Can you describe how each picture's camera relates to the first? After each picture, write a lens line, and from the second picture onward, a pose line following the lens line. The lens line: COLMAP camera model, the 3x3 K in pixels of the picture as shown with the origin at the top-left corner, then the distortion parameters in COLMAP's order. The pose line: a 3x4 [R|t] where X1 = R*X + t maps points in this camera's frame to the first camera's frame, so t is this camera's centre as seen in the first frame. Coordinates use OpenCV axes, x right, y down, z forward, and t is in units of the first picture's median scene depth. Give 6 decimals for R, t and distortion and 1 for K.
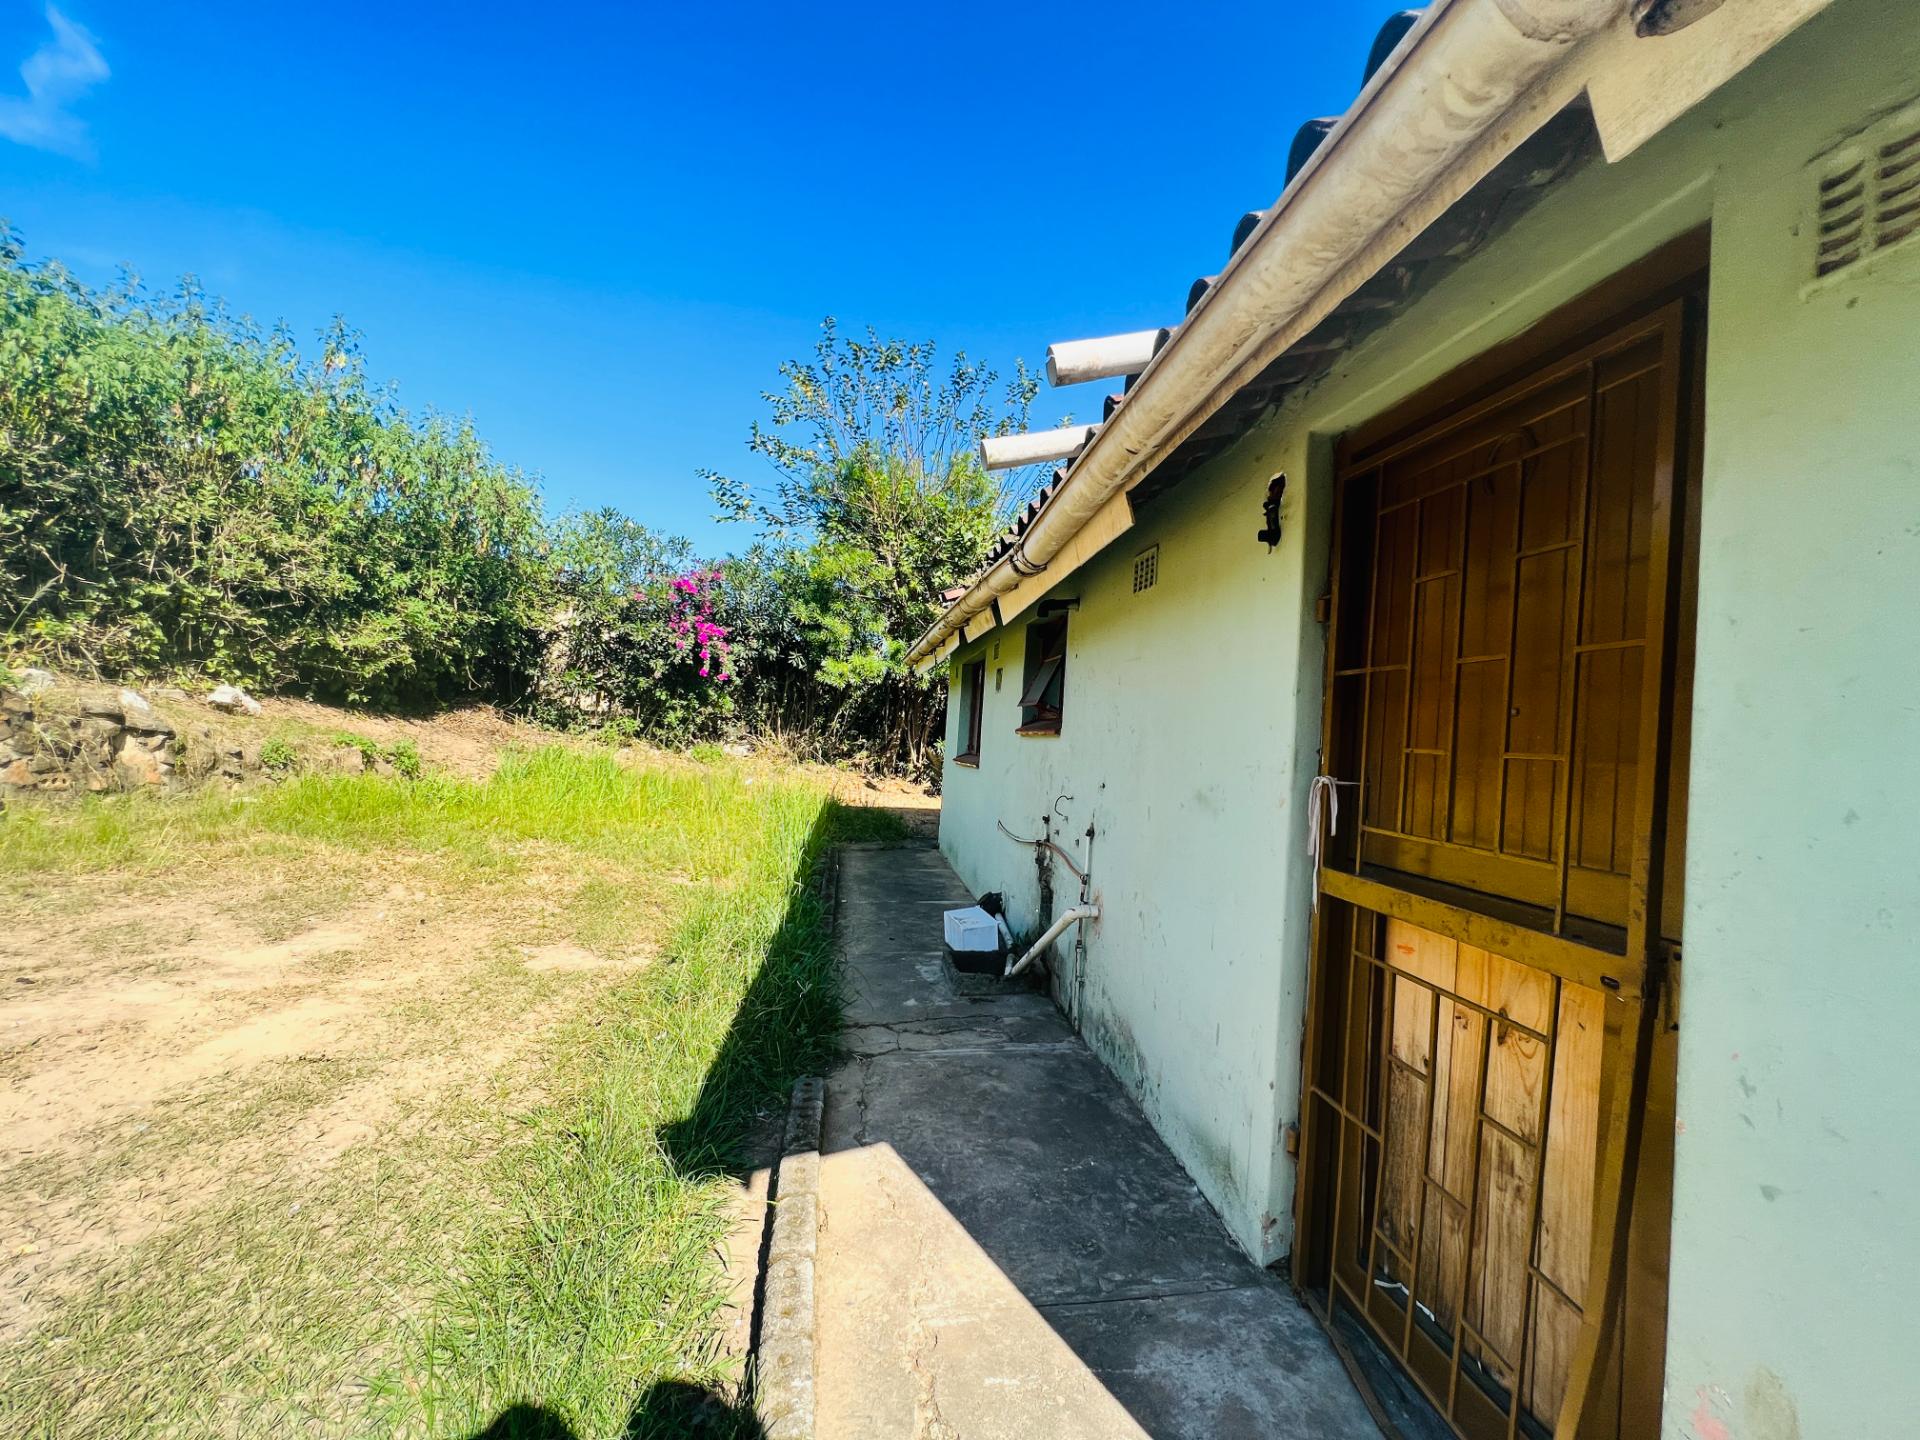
lens RADIAL K [[767.6, 0, 959.2], [0, 767.6, 722.0], [0, 0, 1]] dist [-0.003268, 0.000920]
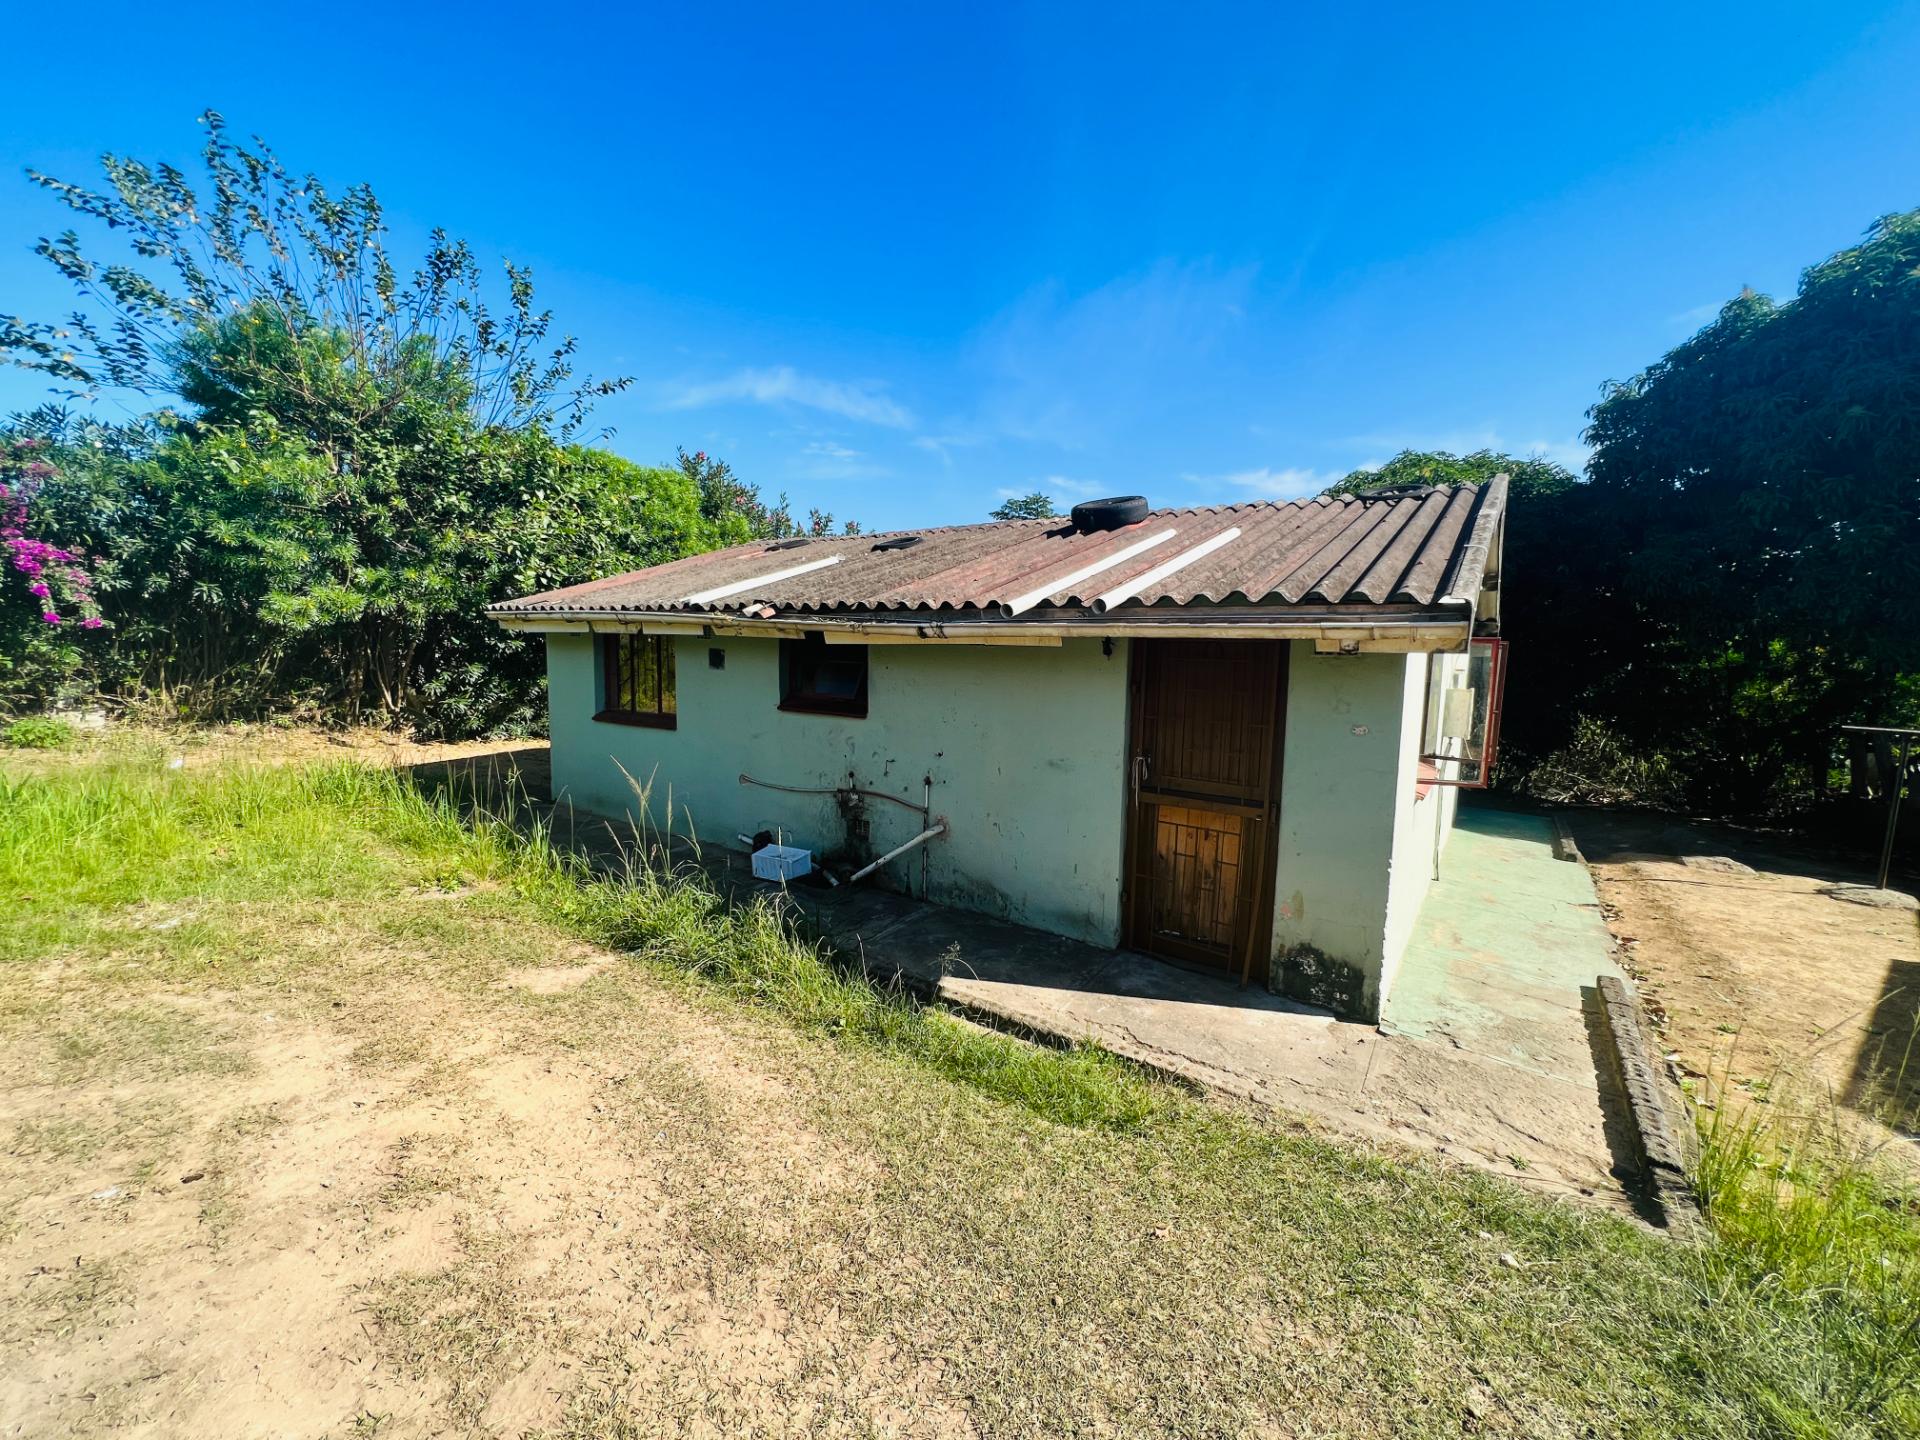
lens RADIAL K [[767.6, 0, 955.7], [0, 767.6, 720.1], [0, 0, 1]] dist [-0.003268, 0.000920]
pose [[0.689676, -0.126289, 0.713021, -0.268684], [0.013342, 0.986723, 0.161861, -0.072050], [-0.723995, -0.102119, 0.682204, -0.042880]]
